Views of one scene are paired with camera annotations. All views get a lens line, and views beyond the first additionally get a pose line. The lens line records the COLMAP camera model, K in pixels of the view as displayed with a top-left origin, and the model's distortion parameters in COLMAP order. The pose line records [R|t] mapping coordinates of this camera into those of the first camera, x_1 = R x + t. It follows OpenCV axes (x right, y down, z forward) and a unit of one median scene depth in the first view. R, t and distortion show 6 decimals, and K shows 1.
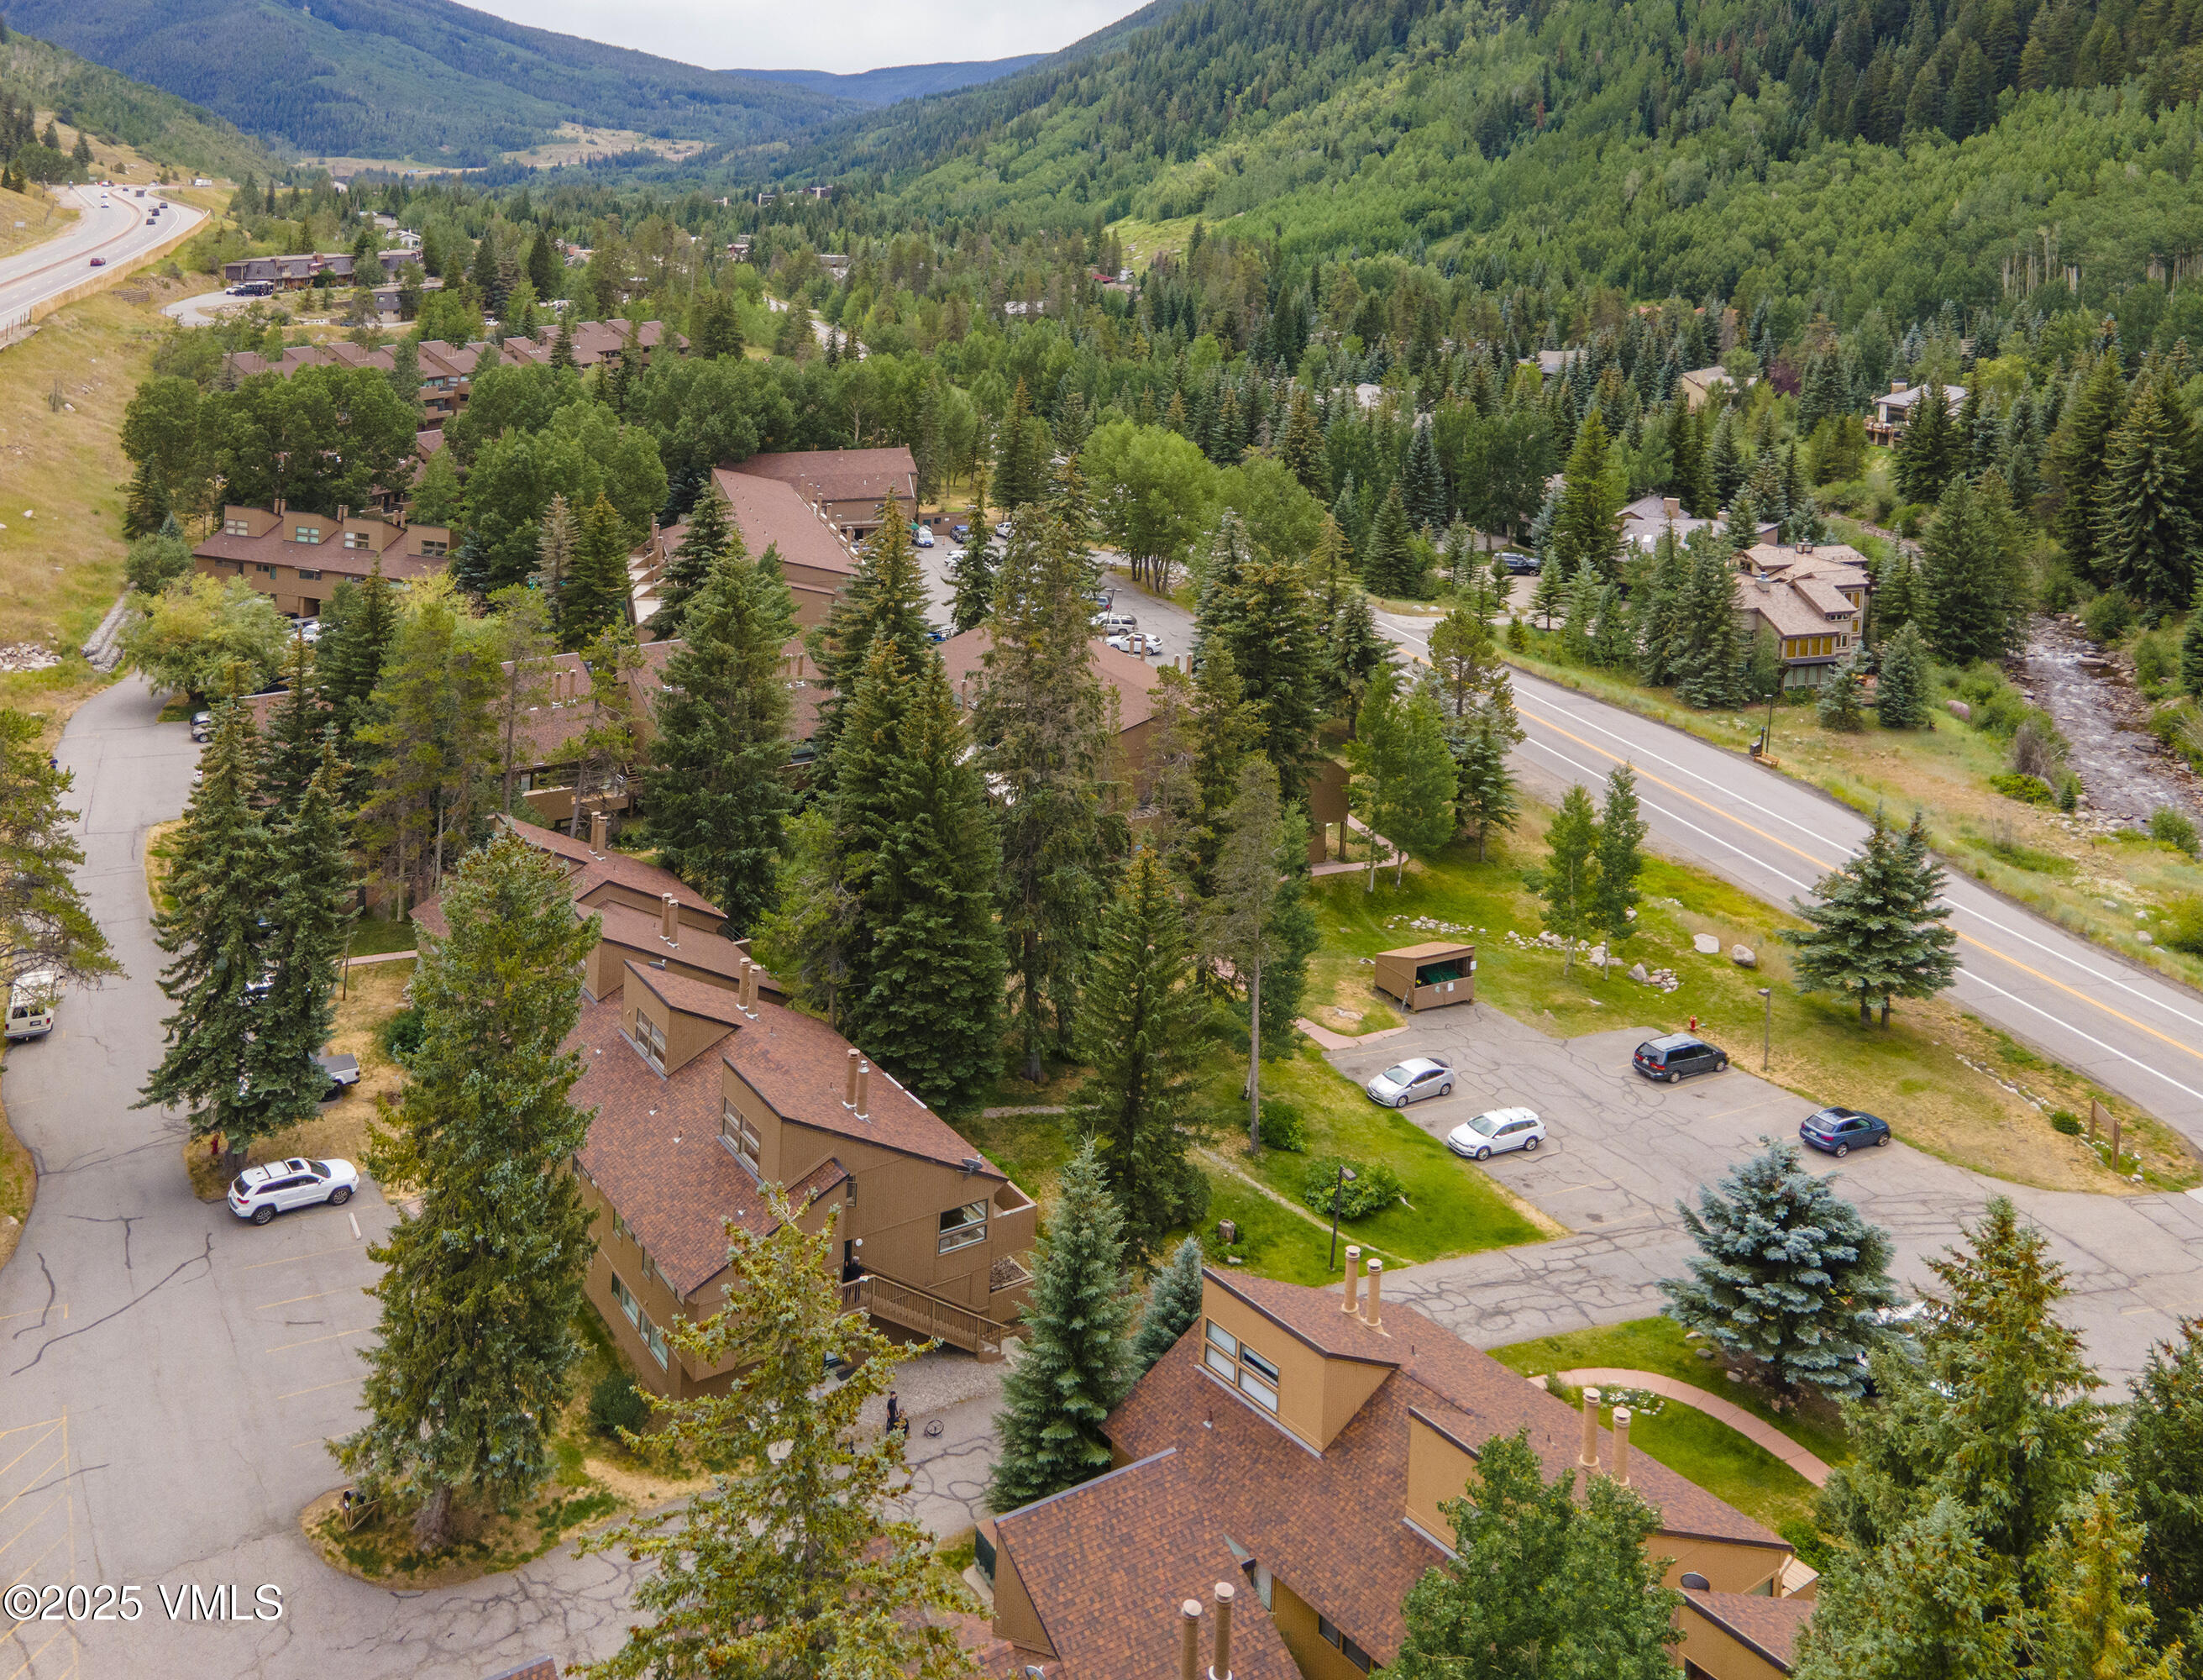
lens RADIAL K [[1623.1, 0, 1101.5], [0, 1623.1, 840.0], [0, 0, 1]] dist [0.014413, 0.002604]
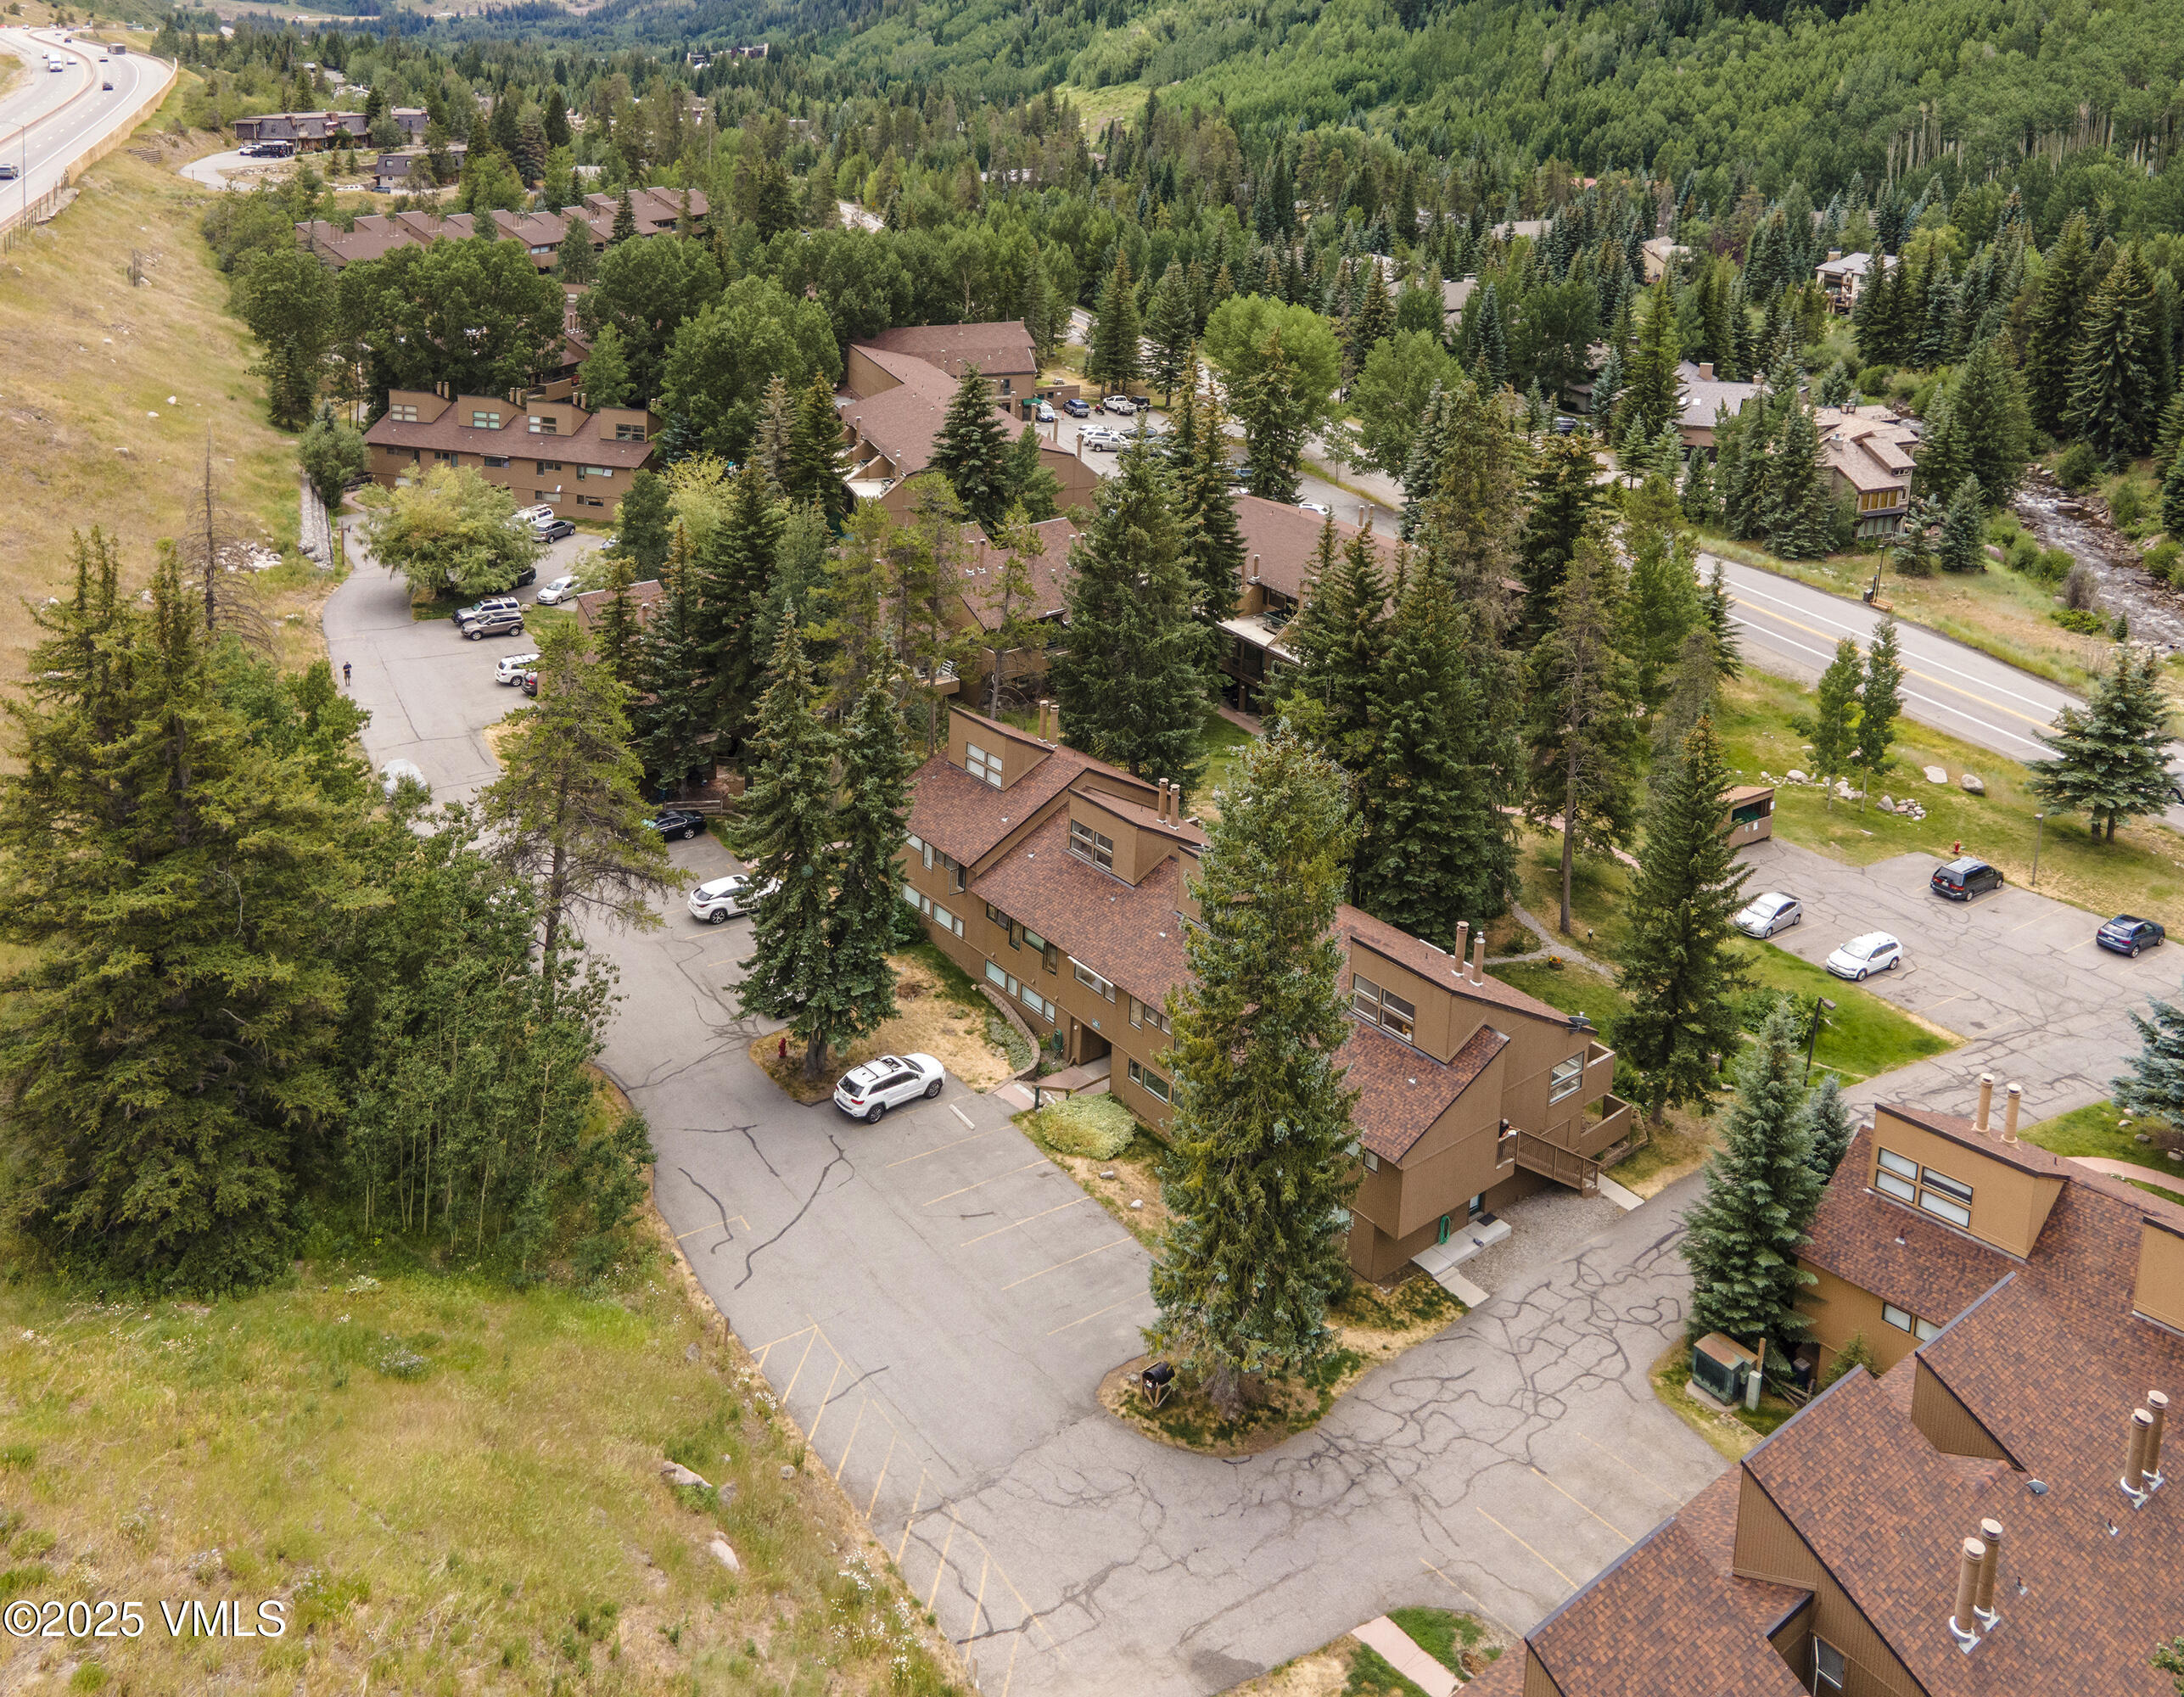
lens RADIAL K [[1480.8, 0, 1092.0], [0, 1480.8, 848.5], [0, 0, 1]] dist [0.018357, 0.006033]
pose [[0.989890, -0.053385, 0.131409, -0.244215], [0.038619, 0.992906, 0.112457, -0.017139], [-0.136480, -0.106245, 0.984929, 0.041709]]
